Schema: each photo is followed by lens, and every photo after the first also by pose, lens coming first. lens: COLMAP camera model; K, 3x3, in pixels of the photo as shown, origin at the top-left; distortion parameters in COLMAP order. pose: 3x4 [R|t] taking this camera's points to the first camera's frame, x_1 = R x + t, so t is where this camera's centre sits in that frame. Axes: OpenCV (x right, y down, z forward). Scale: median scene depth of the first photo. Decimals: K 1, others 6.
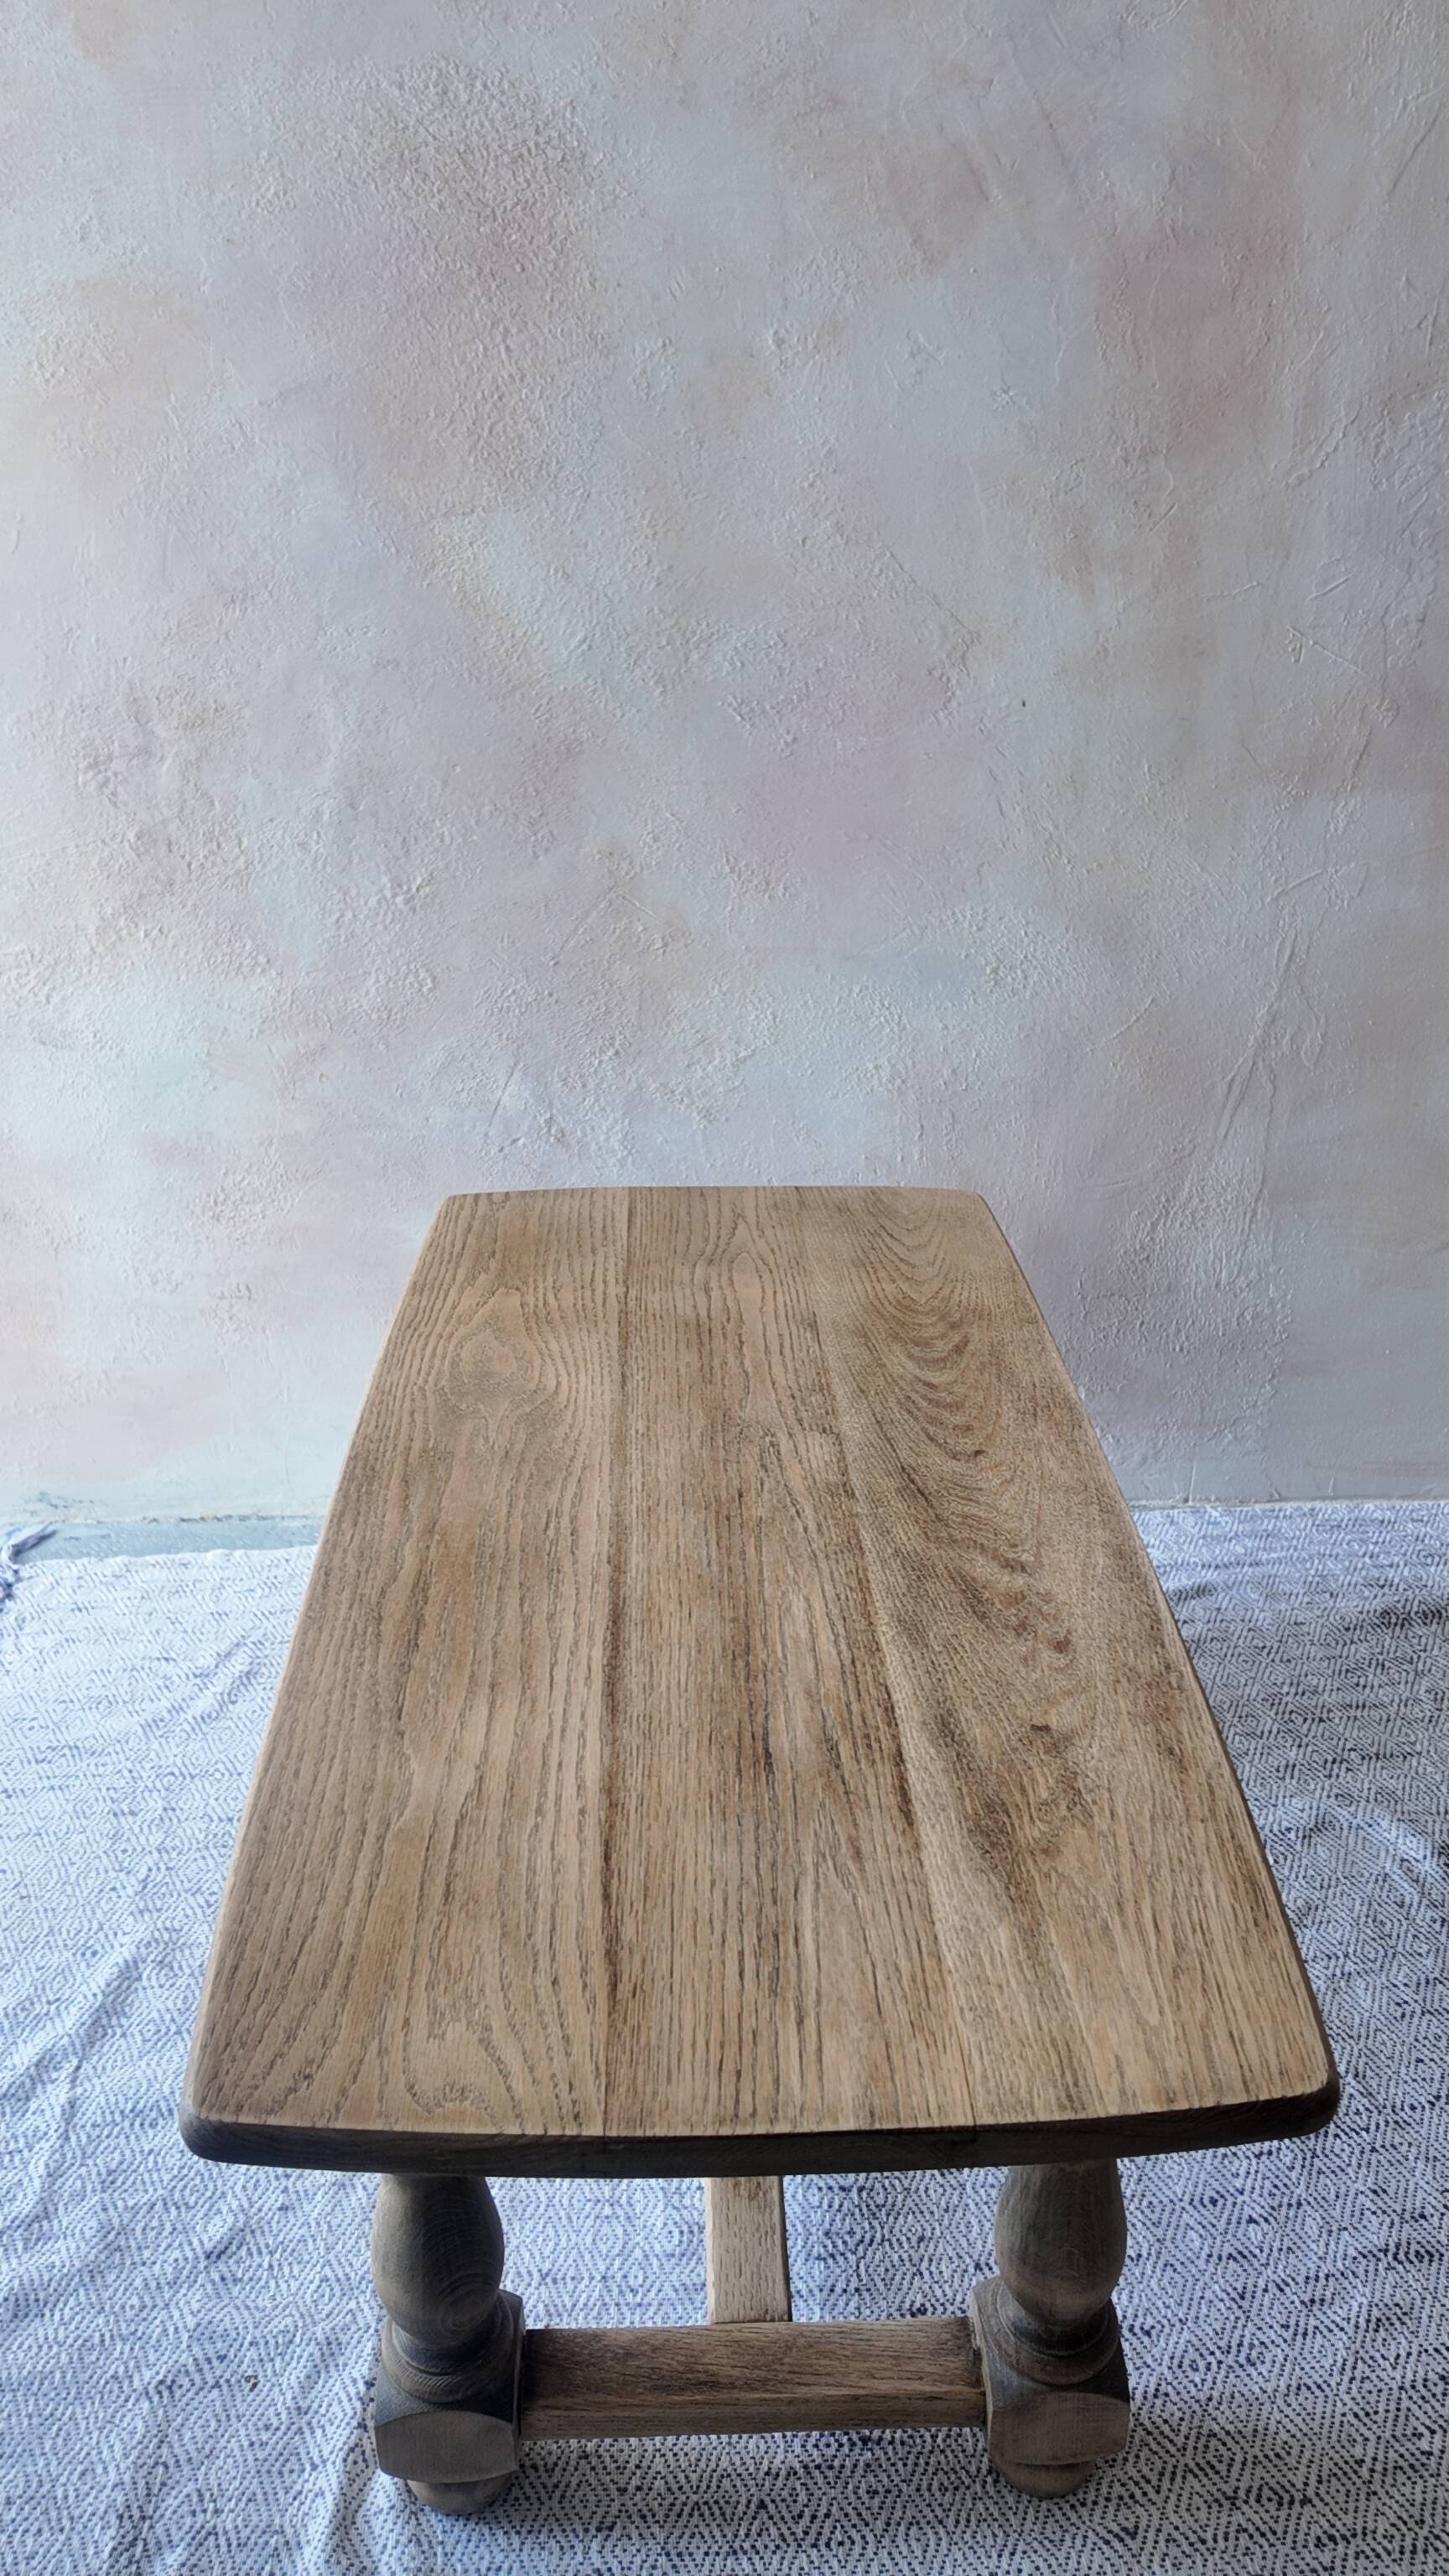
lens RADIAL K [[1908.5, 0, 729.1], [0, 1908.5, 1292.2], [0, 0, 1]] dist [0.092870, -0.062727]
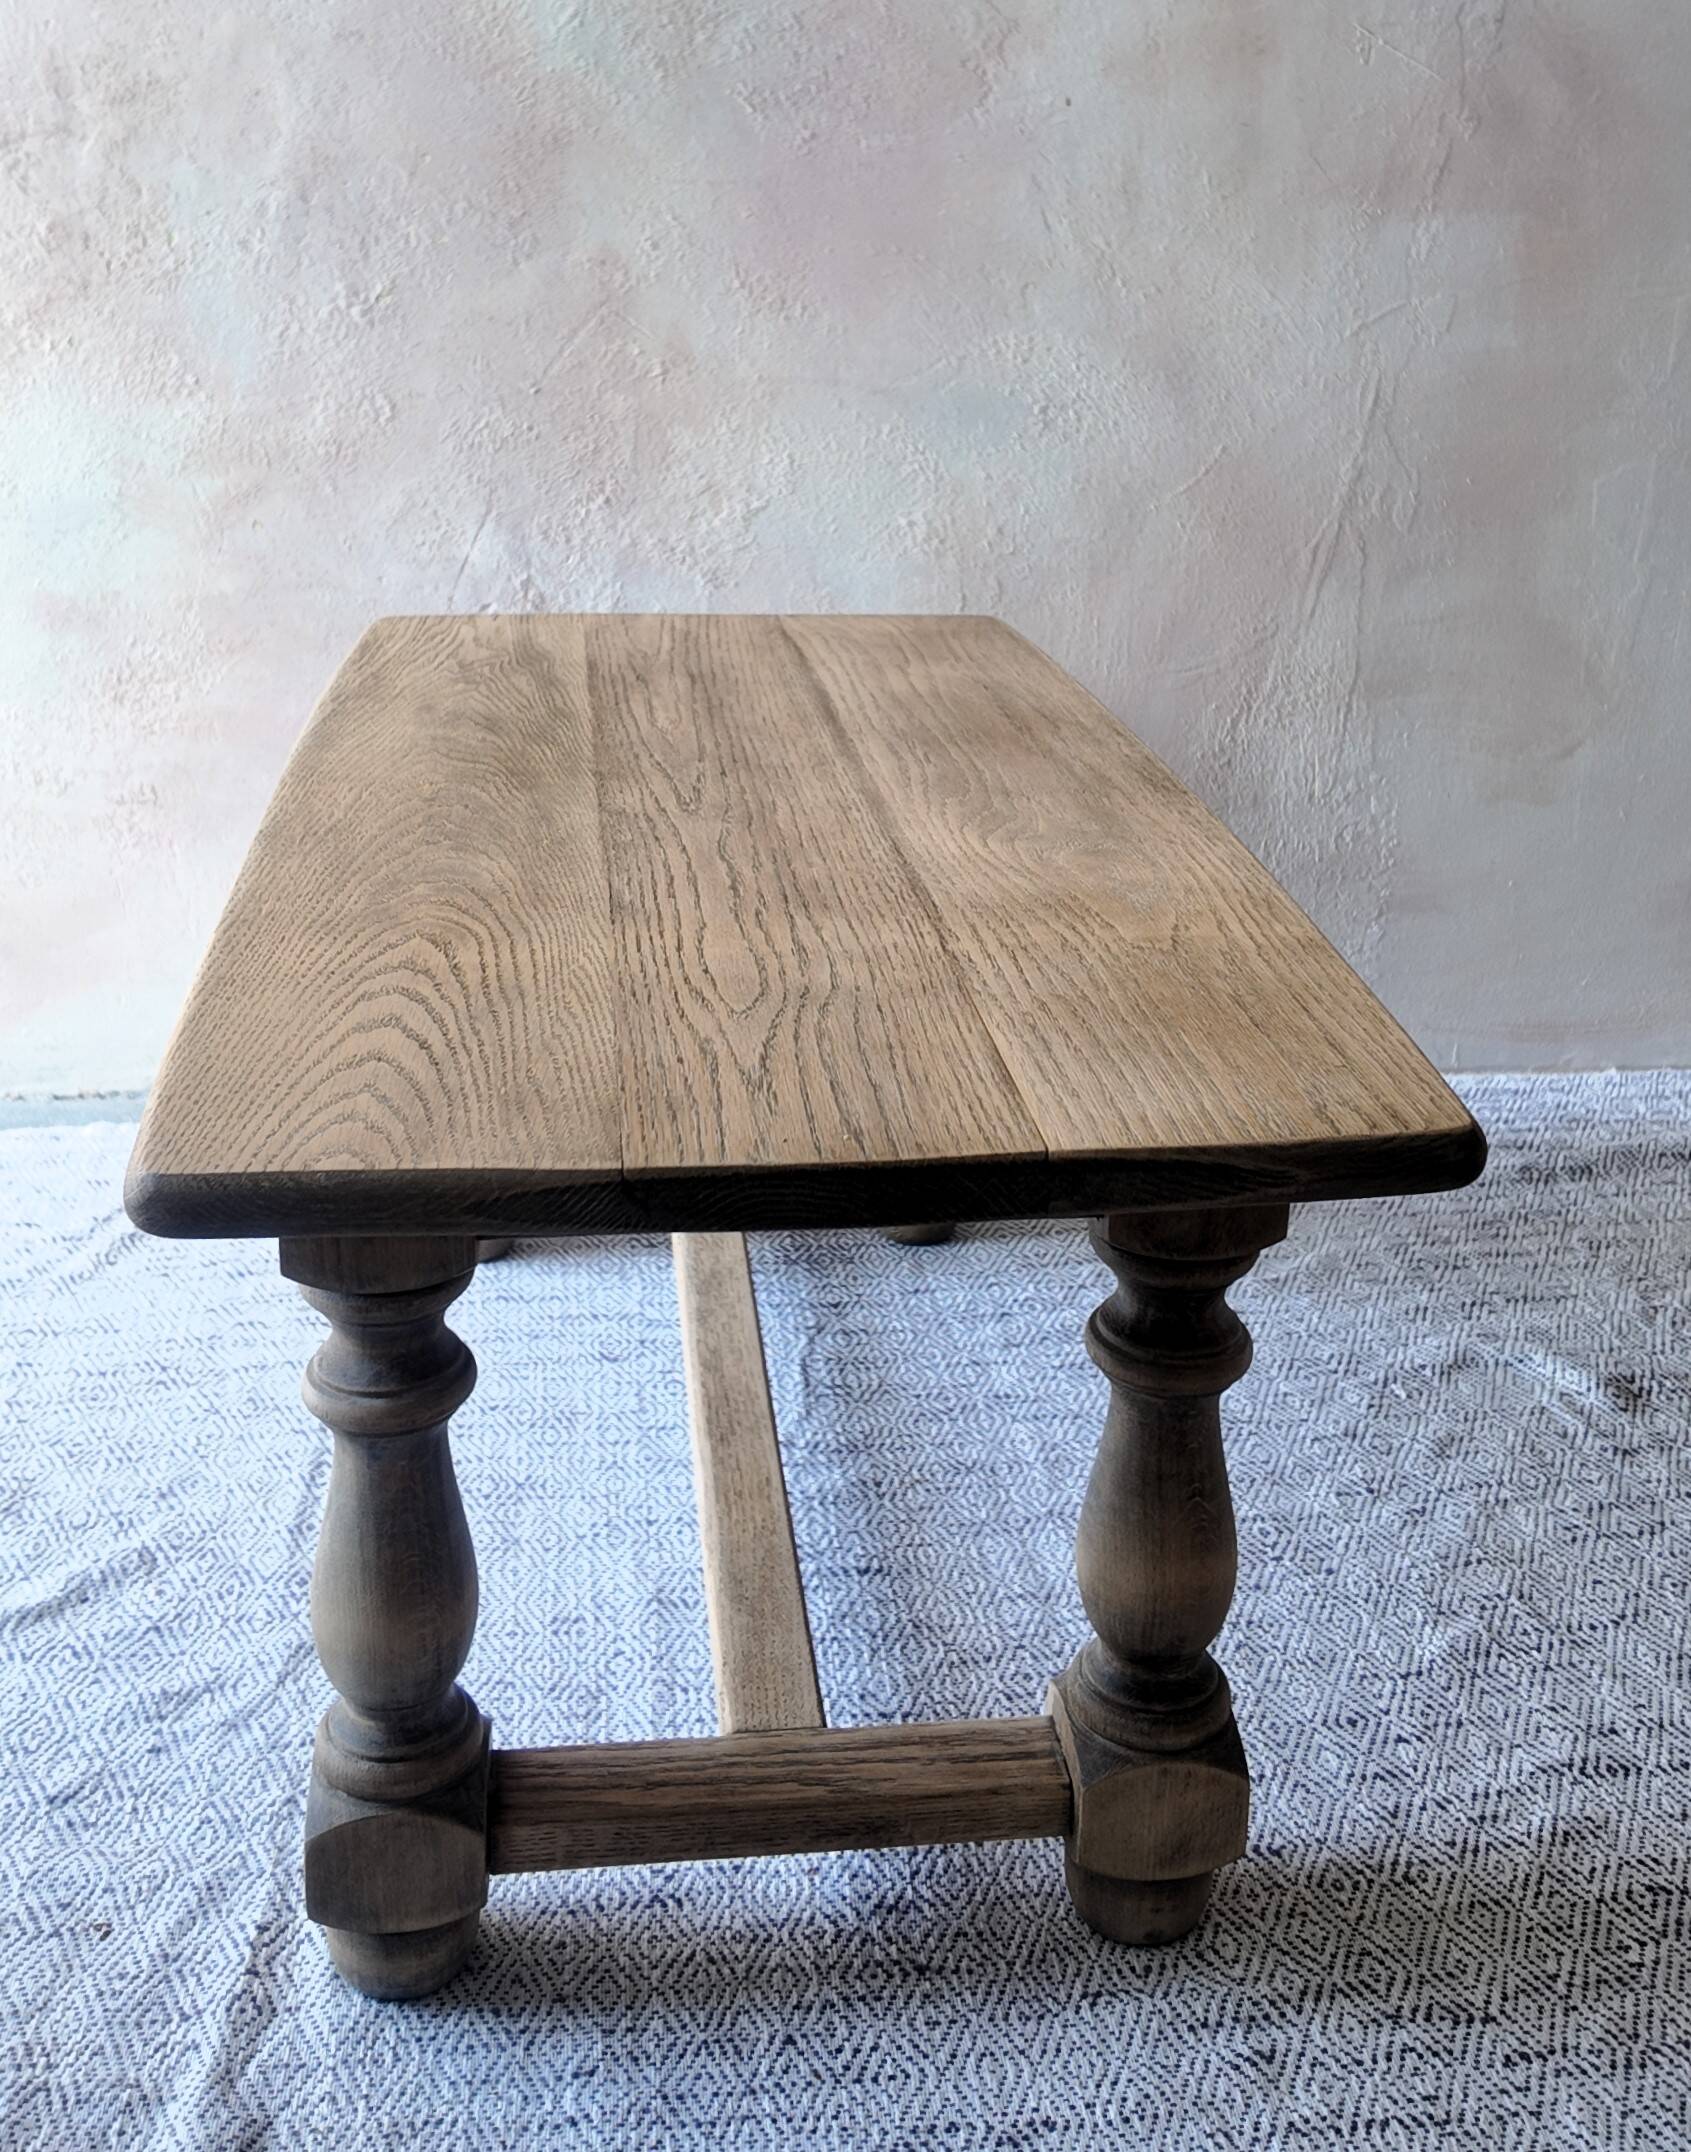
lens RADIAL K [[2280.7, 0, 851.6], [0, 2280.7, 782.2], [0, 0, 1]] dist [0.088590, 0.000000]
pose [[0.998493, 0.001814, 0.054842, -0.005711], [0.007818, 0.984553, -0.174912, 0.192985], [-0.054312, 0.175077, 0.983056, 0.011418]]
